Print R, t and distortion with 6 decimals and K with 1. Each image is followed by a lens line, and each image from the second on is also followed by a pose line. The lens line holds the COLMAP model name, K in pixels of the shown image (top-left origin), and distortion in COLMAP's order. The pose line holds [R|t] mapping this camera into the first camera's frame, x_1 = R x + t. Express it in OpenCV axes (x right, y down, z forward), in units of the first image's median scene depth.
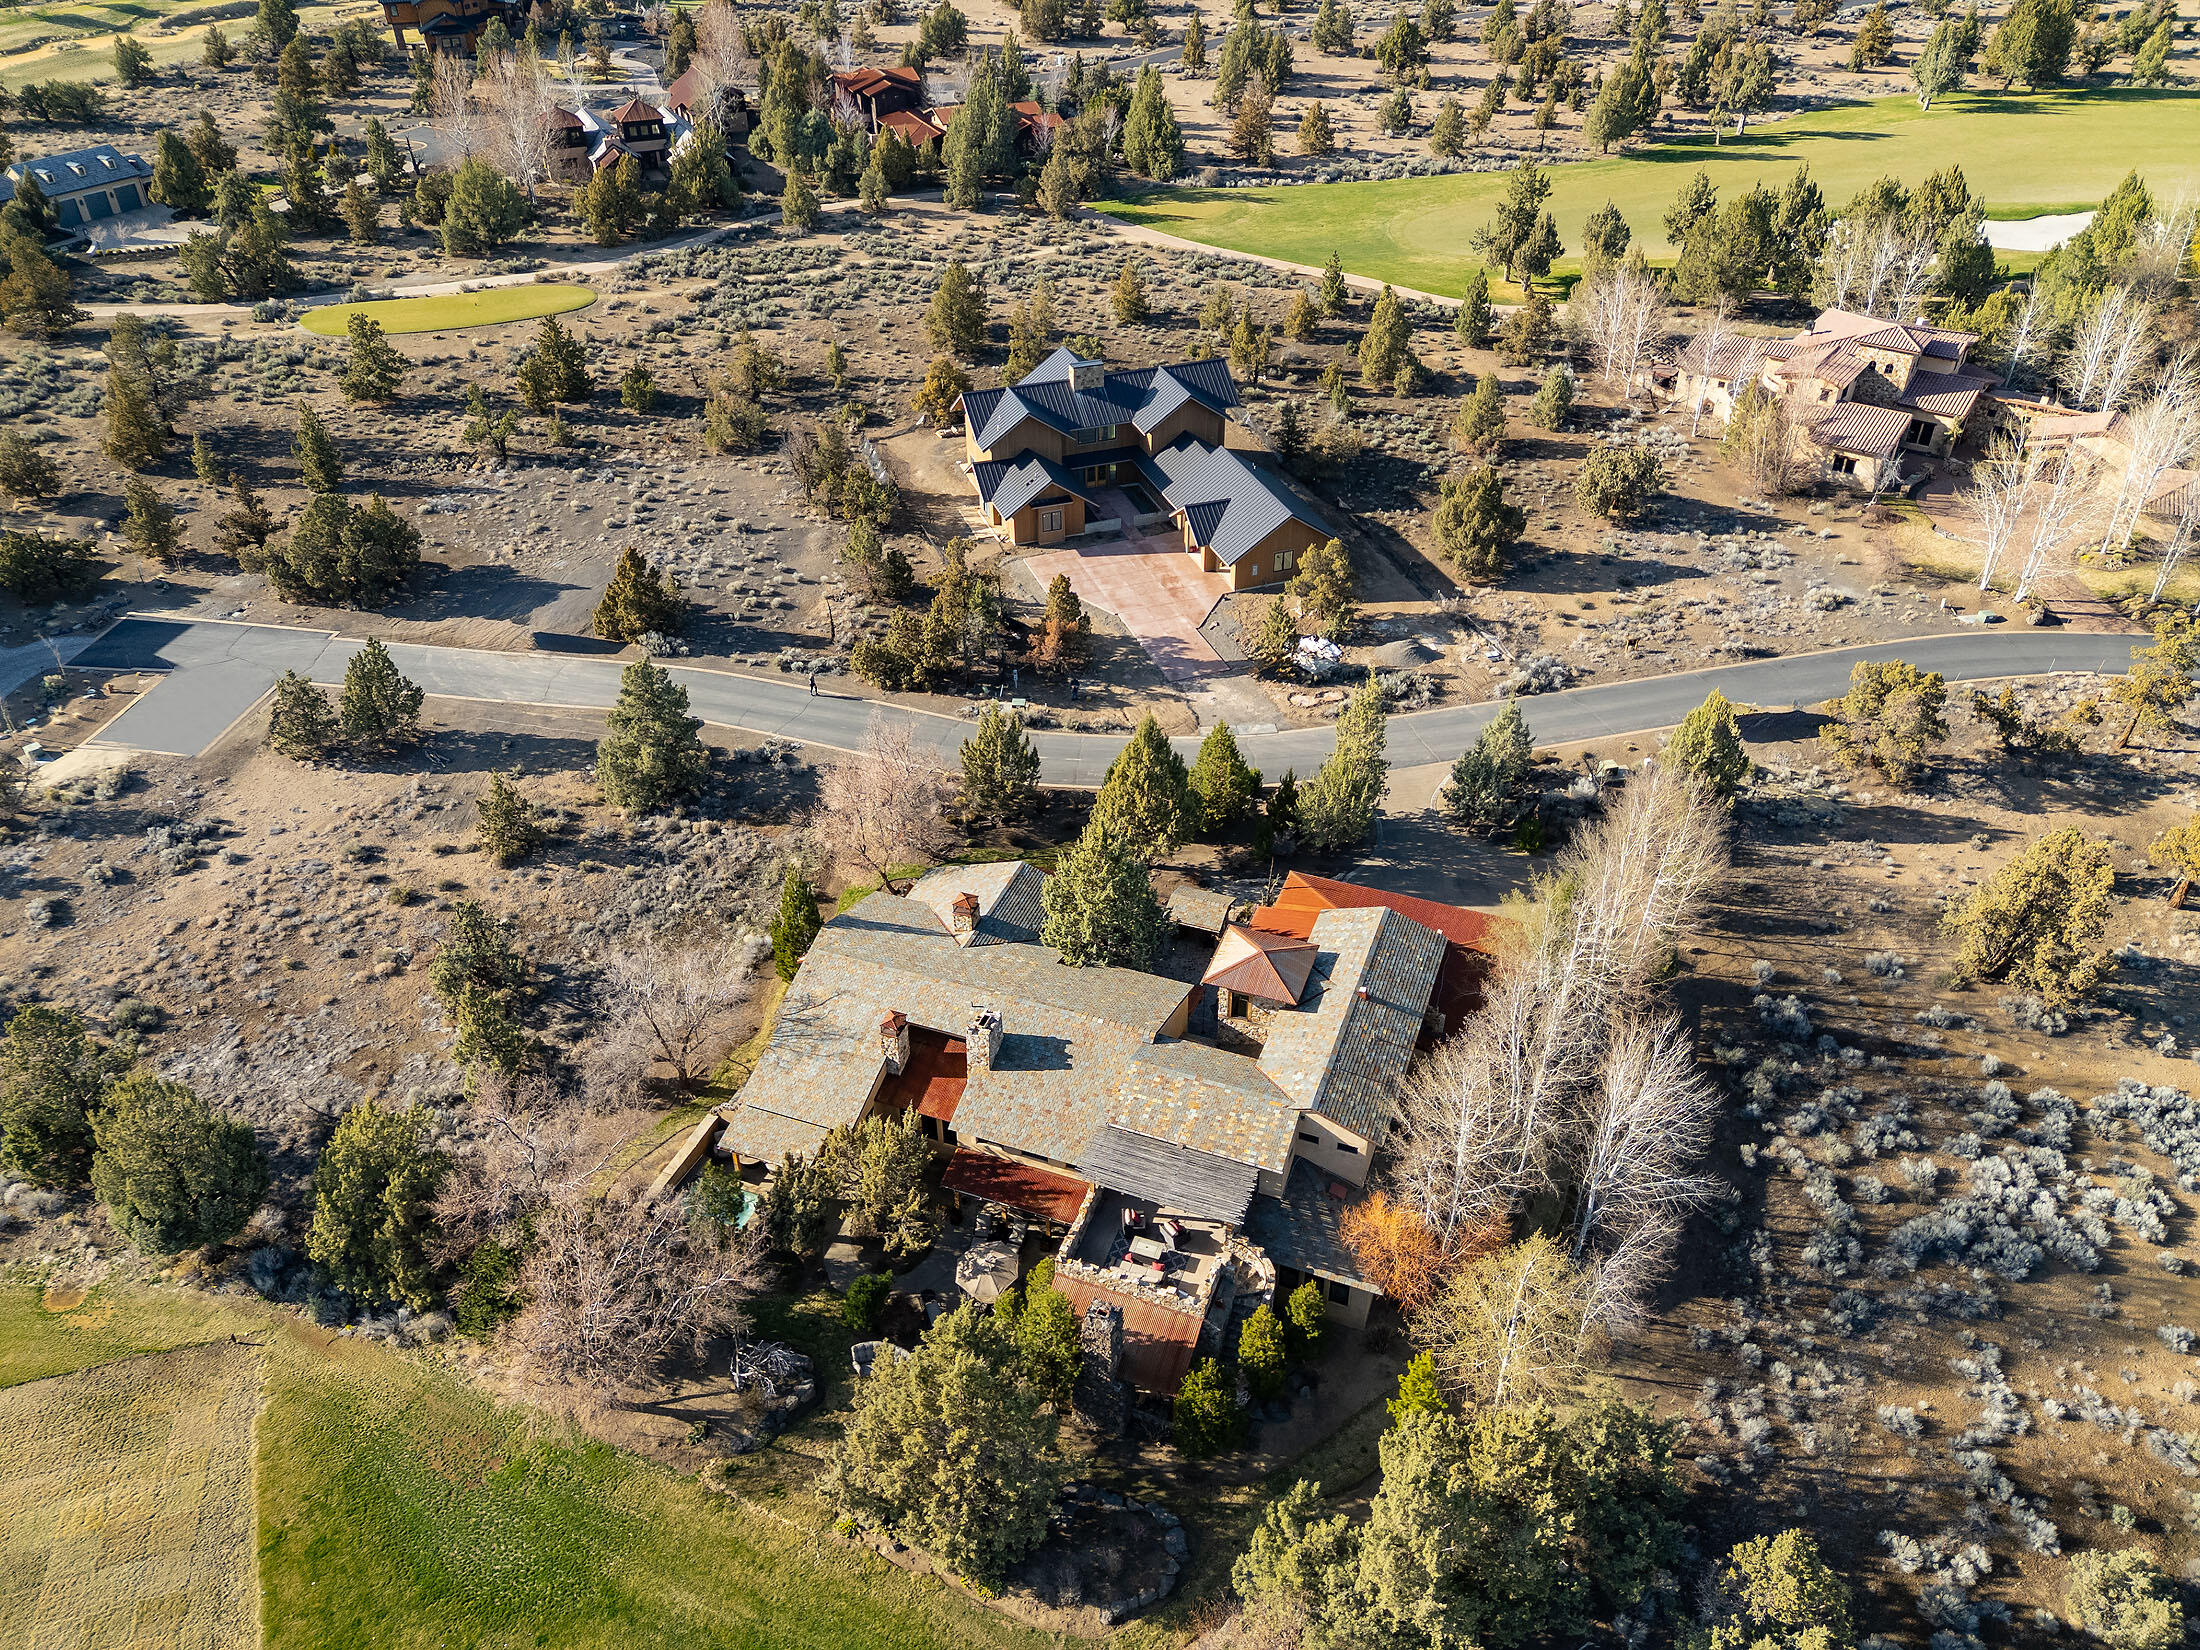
lens RADIAL K [[1612.2, 0, 1100.0], [0, 1612.2, 825.0], [0, 0, 1]] dist [0.081570, -0.073672]
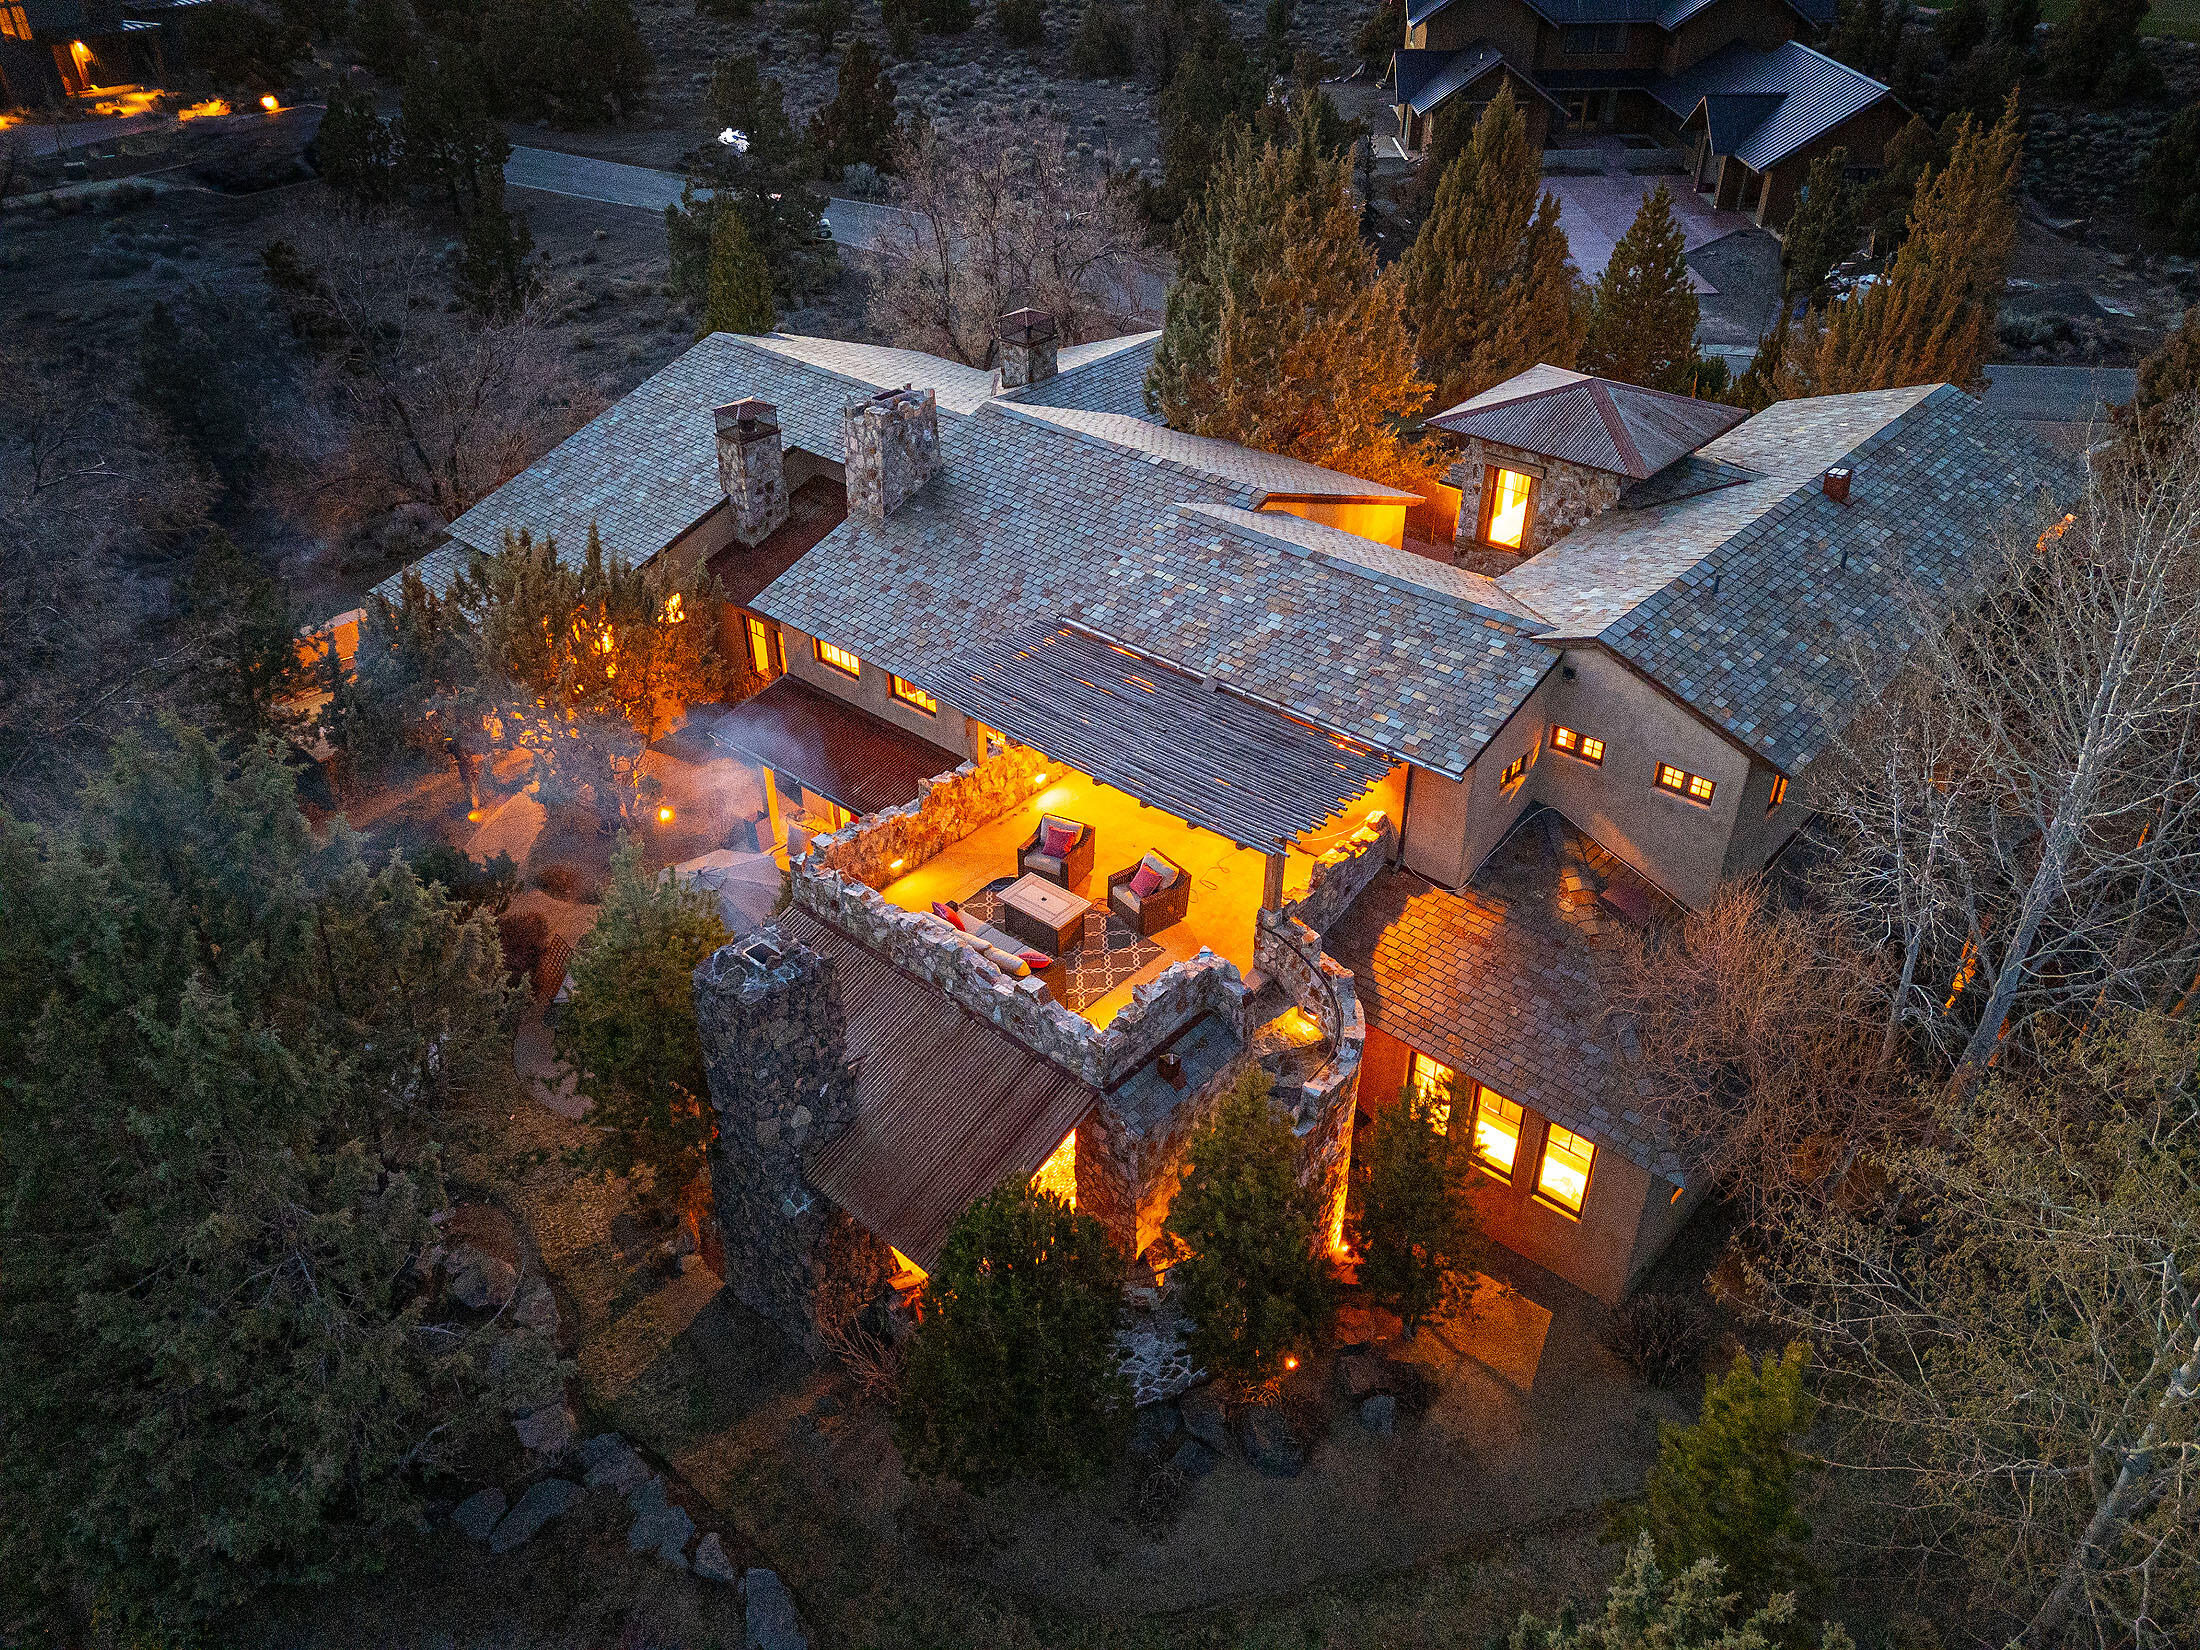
lens RADIAL K [[1597.5, 0, 1100.0], [0, 1597.5, 825.0], [0, 0, 1]] dist [0.100033, -0.101444]
pose [[0.935075, 0.204759, -0.289324, 0.140774], [-0.214445, 0.976734, -0.001824, 0.240009], [0.282219, 0.063750, 0.957229, 0.650382]]
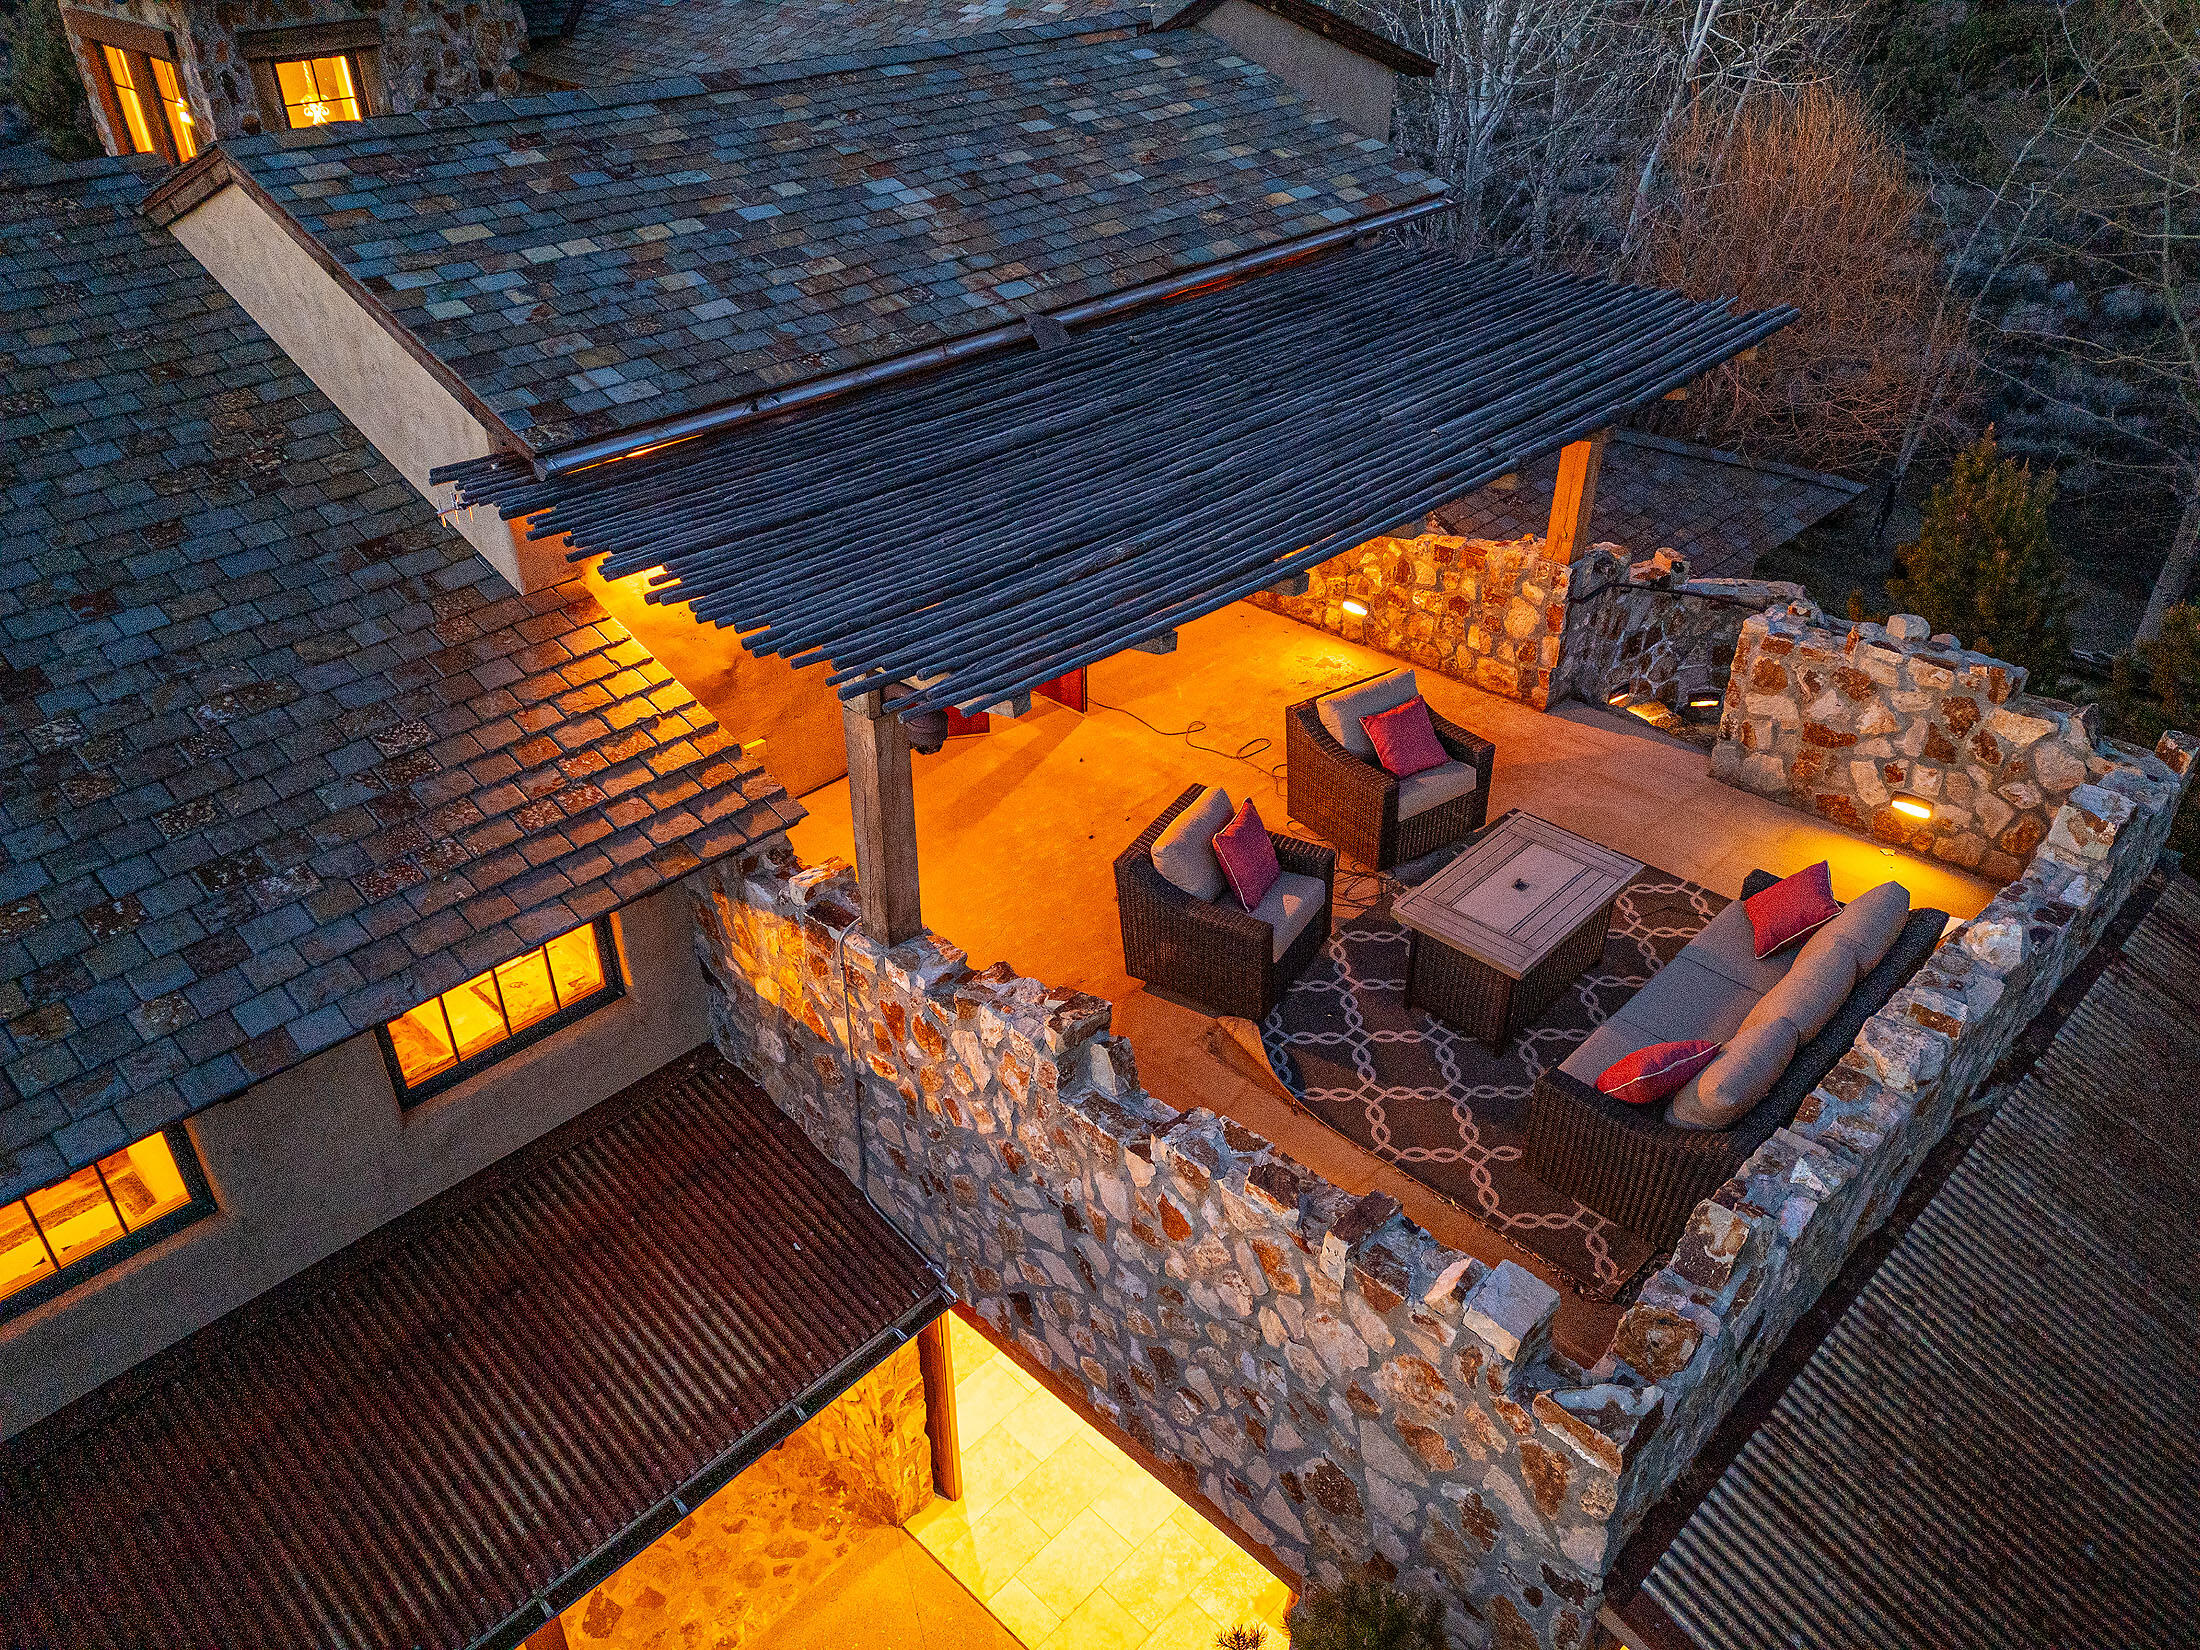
lens RADIAL K [[1612.2, 0, 1100.0], [0, 1612.2, 825.0], [0, 0, 1]] dist [0.081570, -0.073672]
pose [[0.398406, -0.498182, 0.770122, -0.083061], [0.541844, 0.805298, 0.240626, 0.204632], [-0.740053, 0.321419, 0.590772, 0.936774]]
